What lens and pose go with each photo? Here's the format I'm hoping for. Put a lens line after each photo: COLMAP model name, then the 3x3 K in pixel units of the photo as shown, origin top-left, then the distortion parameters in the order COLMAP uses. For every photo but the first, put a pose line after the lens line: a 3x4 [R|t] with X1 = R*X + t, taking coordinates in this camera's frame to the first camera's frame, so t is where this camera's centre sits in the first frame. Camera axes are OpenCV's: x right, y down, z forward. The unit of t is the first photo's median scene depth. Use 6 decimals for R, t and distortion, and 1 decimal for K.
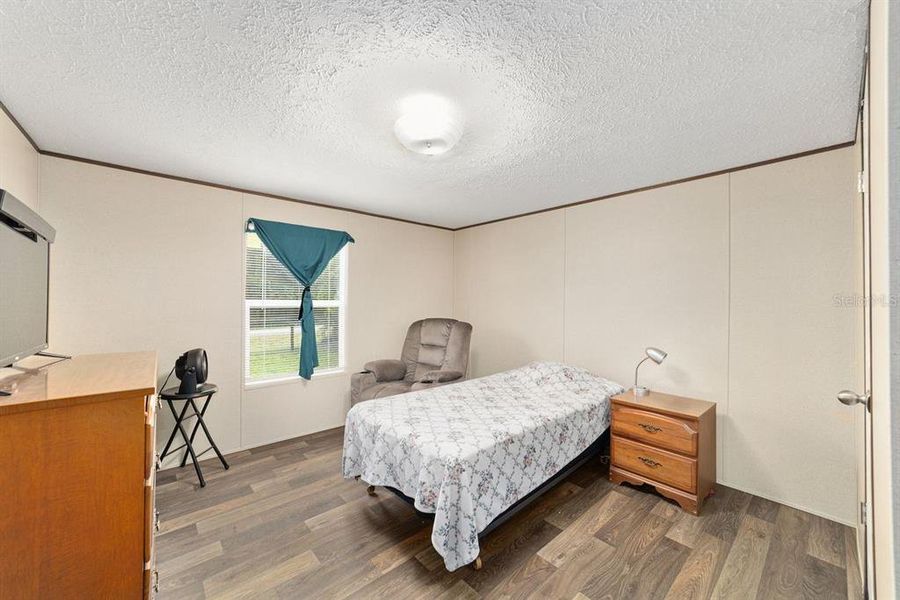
lens RADIAL K [[342.4, 0, 448.5], [0, 342.4, 297.9], [0, 0, 1]] dist [-0.001294, 0.000683]
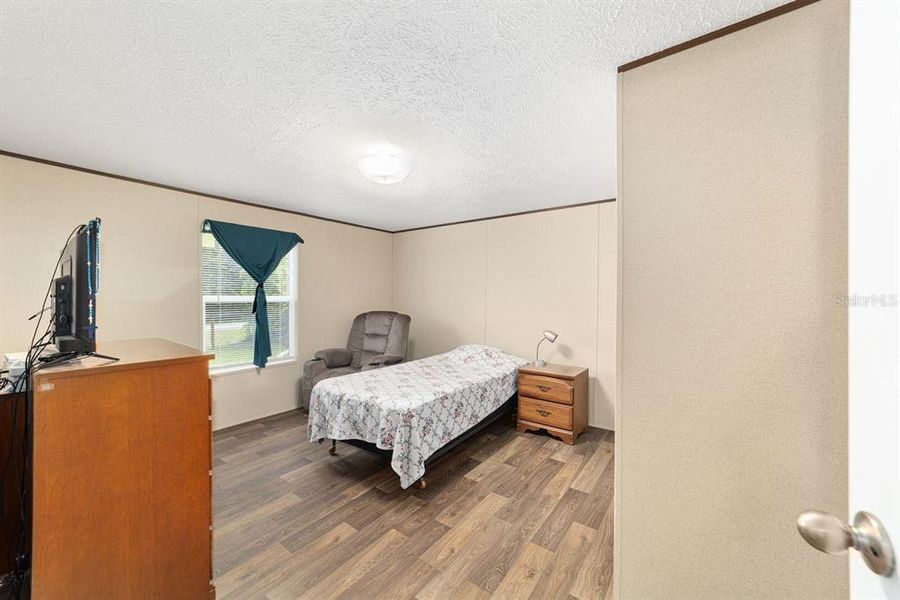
lens RADIAL K [[345.1, 0, 448.5], [0, 345.1, 297.0], [0, 0, 1]] dist [0.001315, 0.000101]
pose [[0.979319, -0.003459, 0.202291, -0.064046], [0.001103, 0.999930, 0.011756, -0.001861], [-0.202318, -0.011290, 0.979255, -0.264782]]
